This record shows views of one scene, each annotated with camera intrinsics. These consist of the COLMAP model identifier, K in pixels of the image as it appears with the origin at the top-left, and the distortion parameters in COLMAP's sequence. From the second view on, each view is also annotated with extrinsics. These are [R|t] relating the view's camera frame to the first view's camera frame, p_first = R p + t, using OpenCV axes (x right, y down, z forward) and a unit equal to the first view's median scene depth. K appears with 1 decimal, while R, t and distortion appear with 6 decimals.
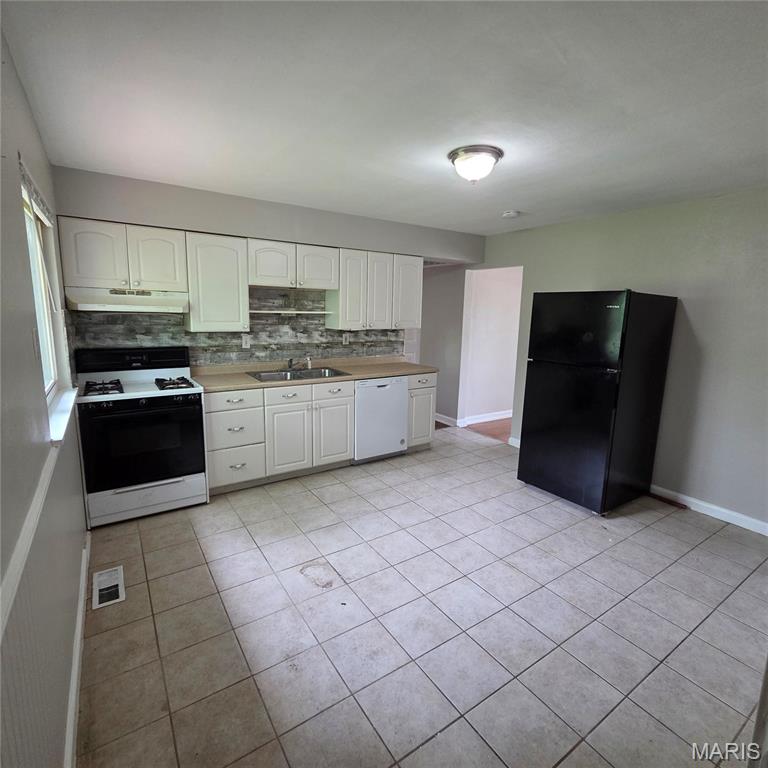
lens RADIAL K [[419.3, 0, 393.3], [0, 419.3, 379.9], [0, 0, 1]] dist [0.002737, 0.001229]
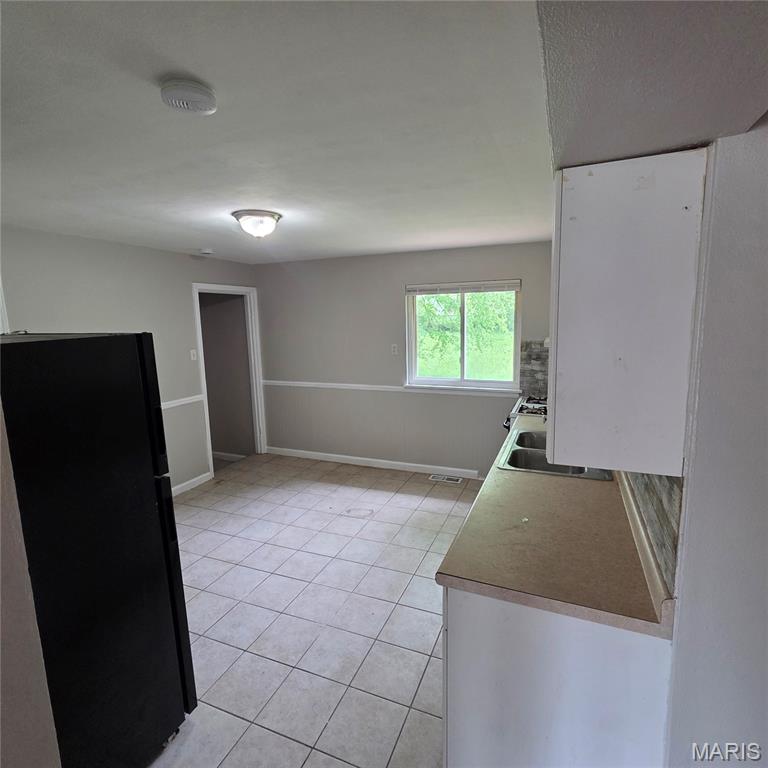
lens RADIAL K [[419.3, 0, 393.3], [0, 419.3, 379.9], [0, 0, 1]] dist [0.002737, 0.001229]
pose [[-0.834475, 0.075055, -0.545910, 0.356937], [-0.091652, 0.957977, 0.271807, -0.295159], [0.543370, 0.276851, -0.792529, 1.462929]]
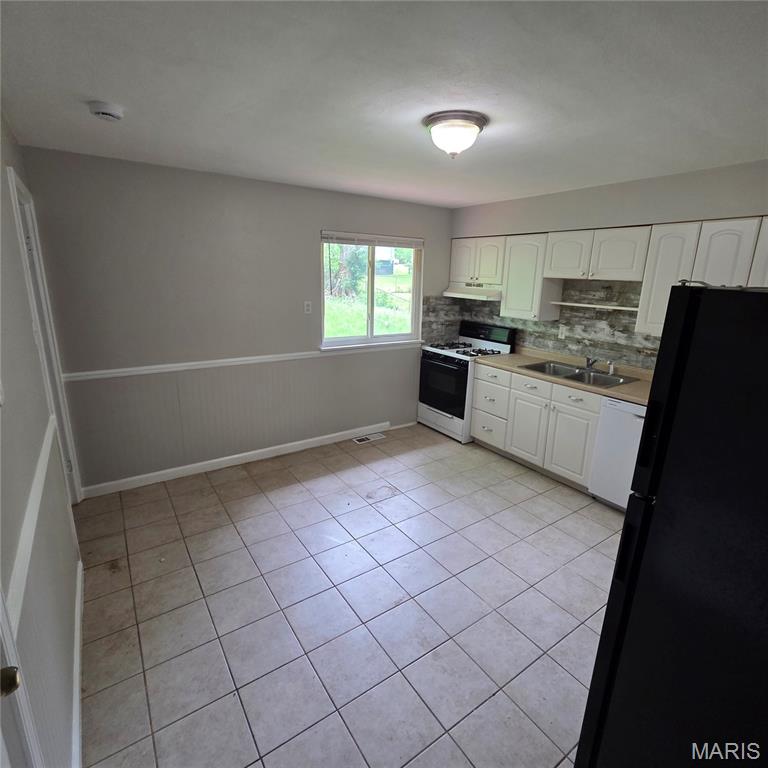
lens RADIAL K [[419.3, 0, 393.3], [0, 419.3, 379.9], [0, 0, 1]] dist [0.002737, 0.001229]
pose [[0.010343, 0.225292, -0.974236, 0.730797], [-0.194575, 0.956119, 0.219037, -0.135156], [0.980833, 0.187297, 0.053726, 0.608811]]
